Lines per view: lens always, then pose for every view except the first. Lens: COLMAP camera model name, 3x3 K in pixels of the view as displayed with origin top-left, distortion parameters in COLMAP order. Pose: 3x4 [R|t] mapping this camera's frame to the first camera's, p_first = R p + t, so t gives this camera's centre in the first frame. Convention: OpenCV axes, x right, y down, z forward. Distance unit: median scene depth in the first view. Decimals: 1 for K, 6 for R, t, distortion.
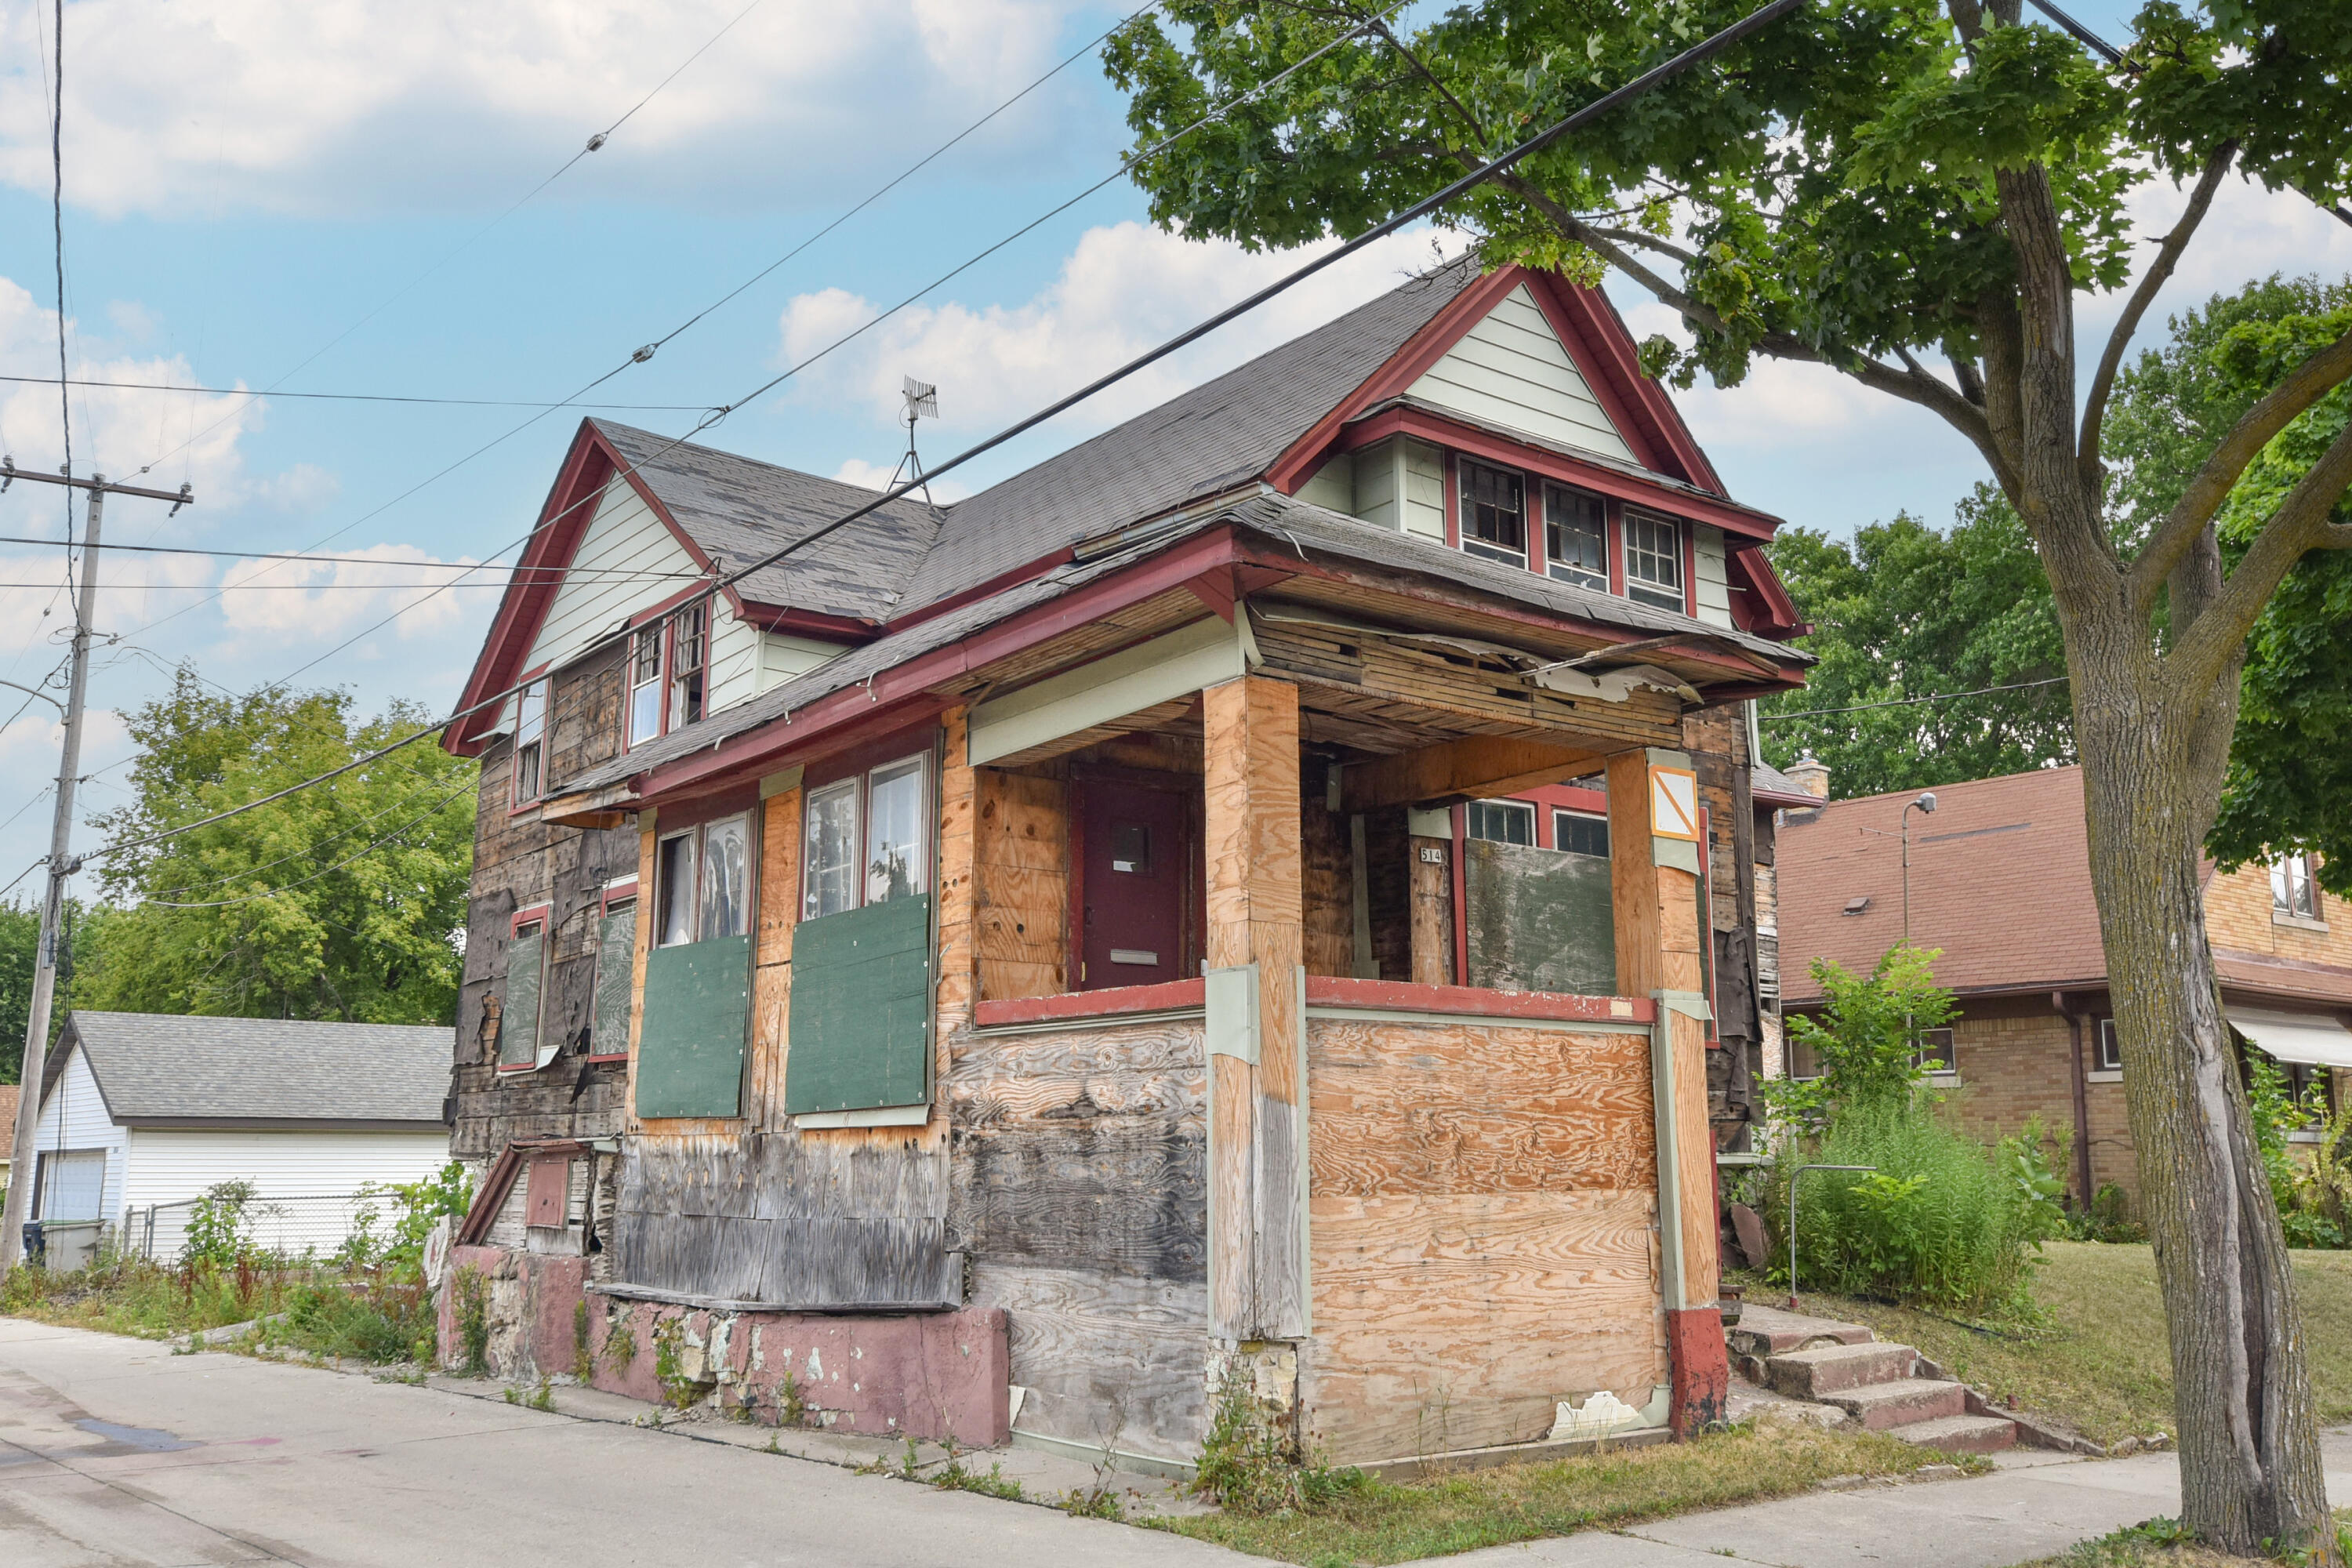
lens RADIAL K [[2075.0, 0, 1174.9], [0, 2075.0, 777.0], [0, 0, 1]] dist [0.000874, 0.007940]
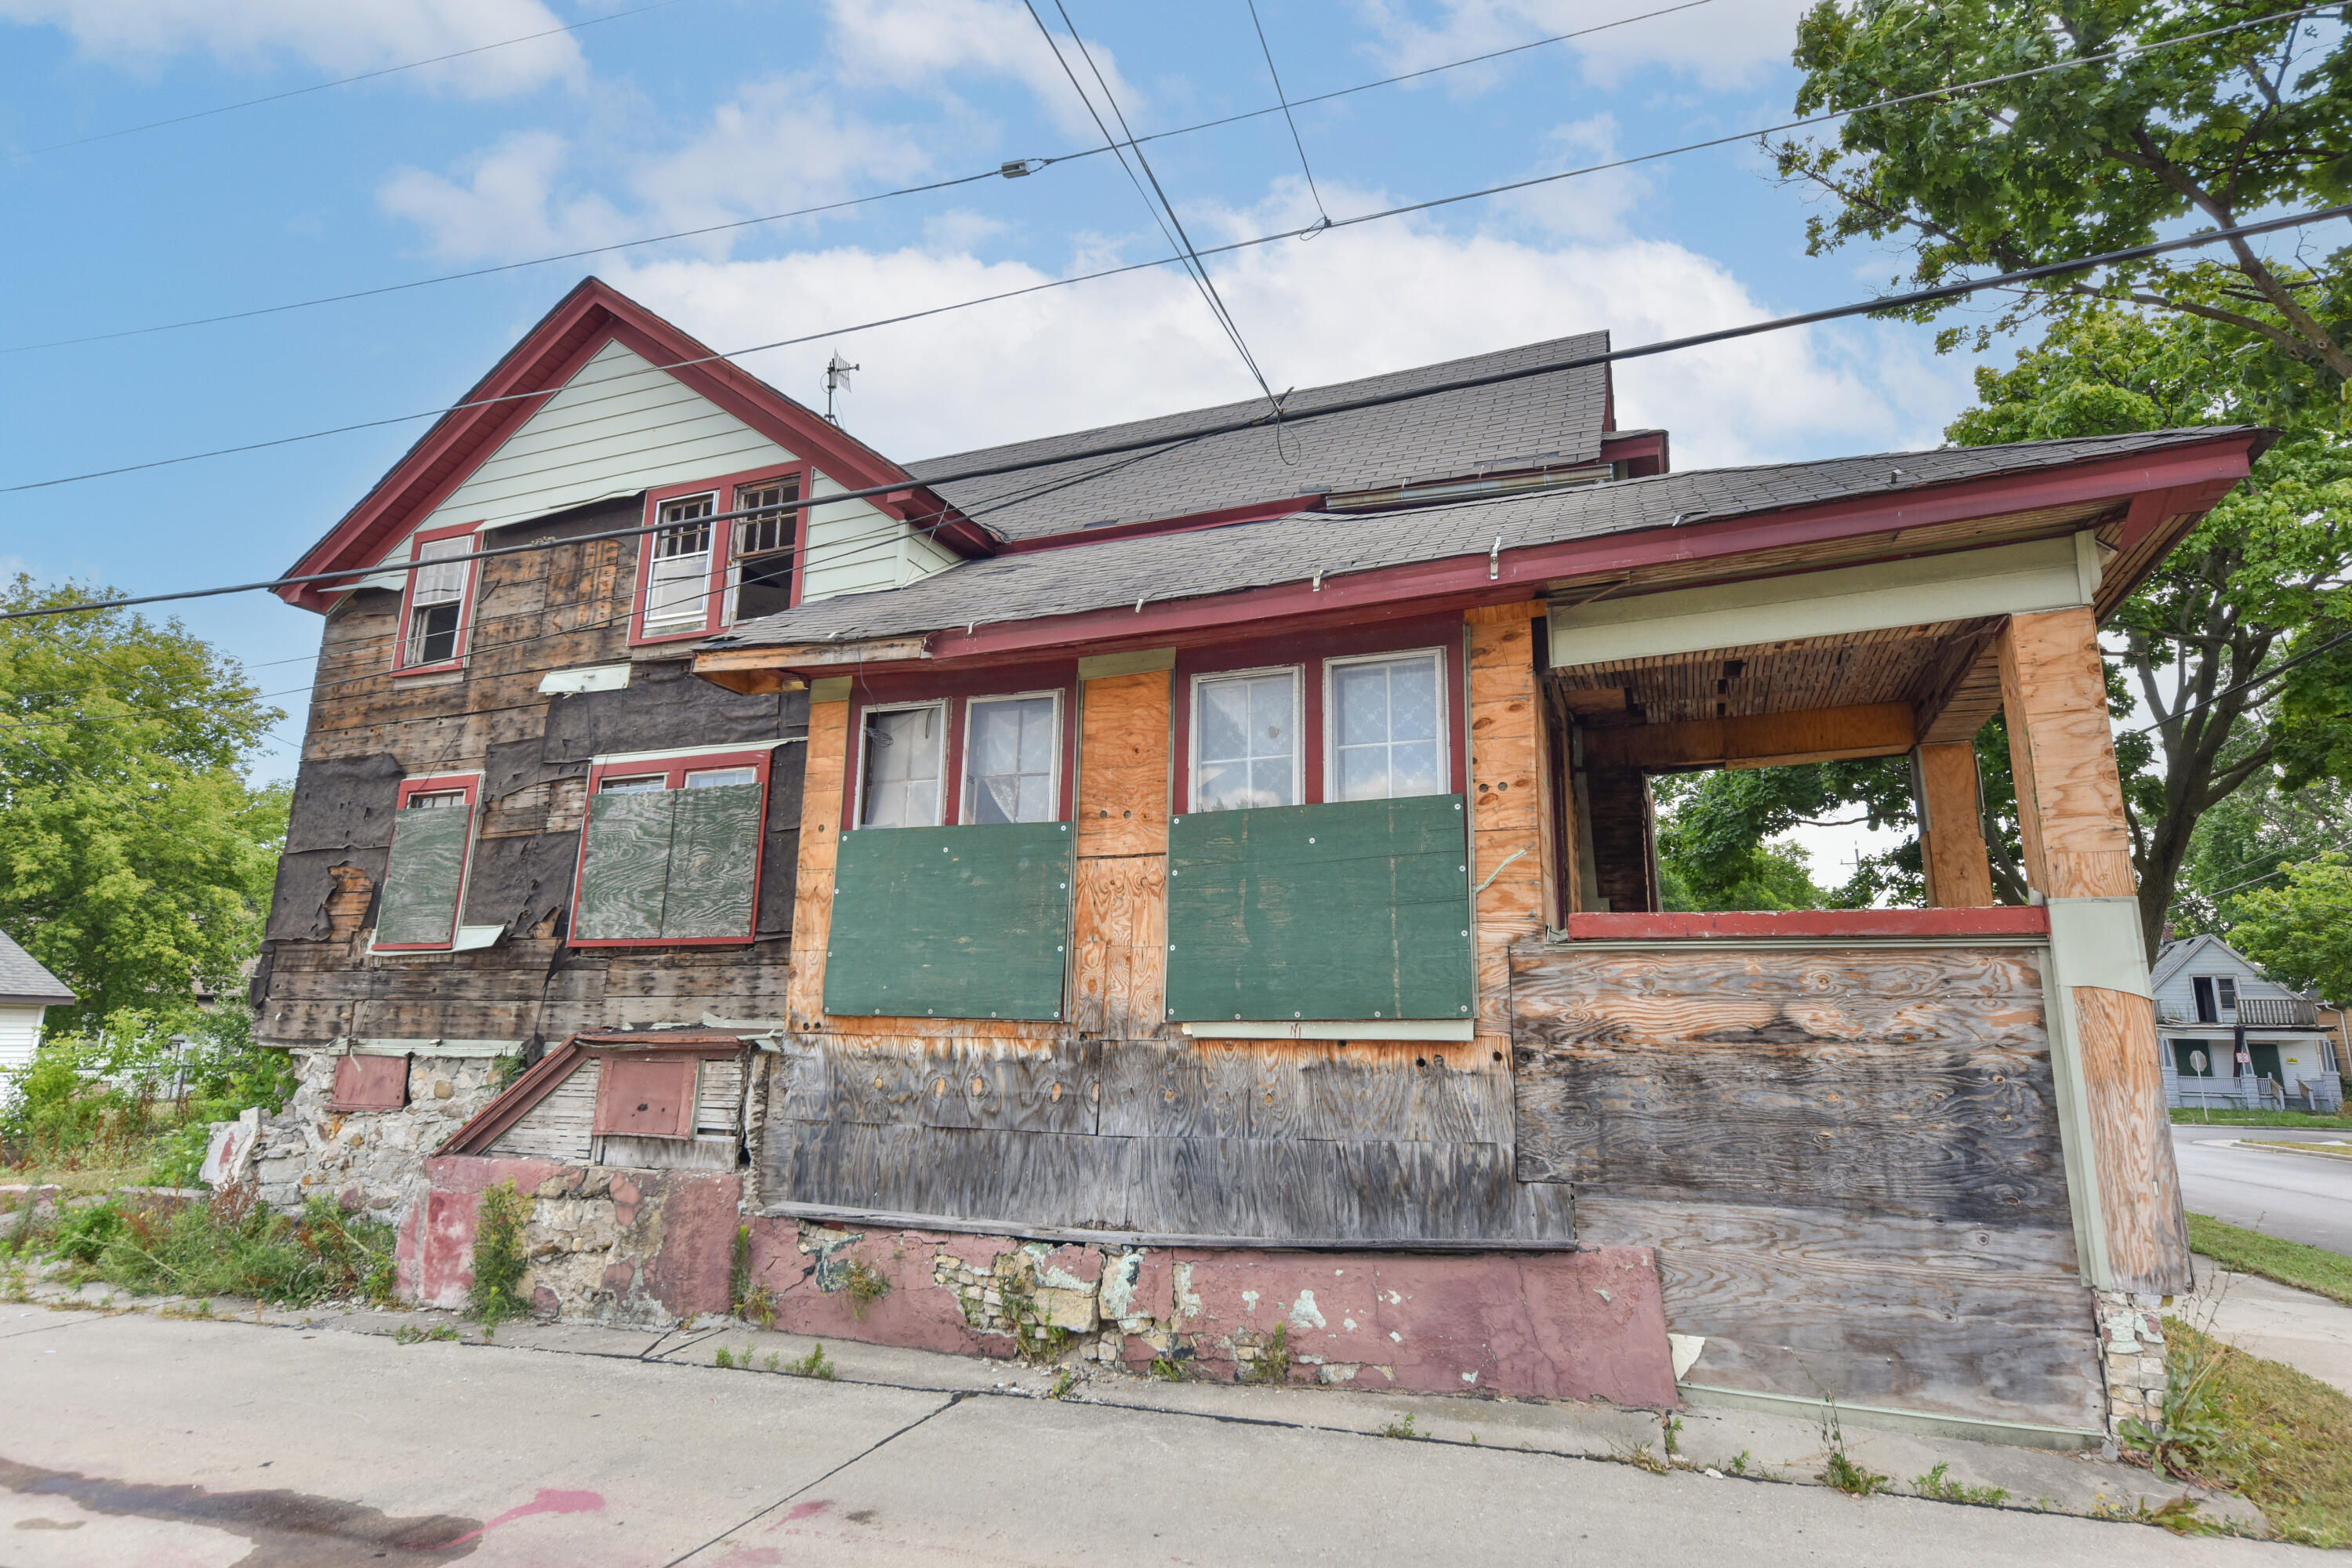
lens RADIAL K [[1248.3, 0, 1174.9], [0, 1248.3, 787.0], [0, 0, 1]] dist [0.013421, 0.003081]
pose [[0.854942, 0.113595, 0.506133, -0.523350], [-0.109086, 0.993280, -0.038665, 0.089787], [-0.507124, -0.022156, 0.861588, 0.581995]]
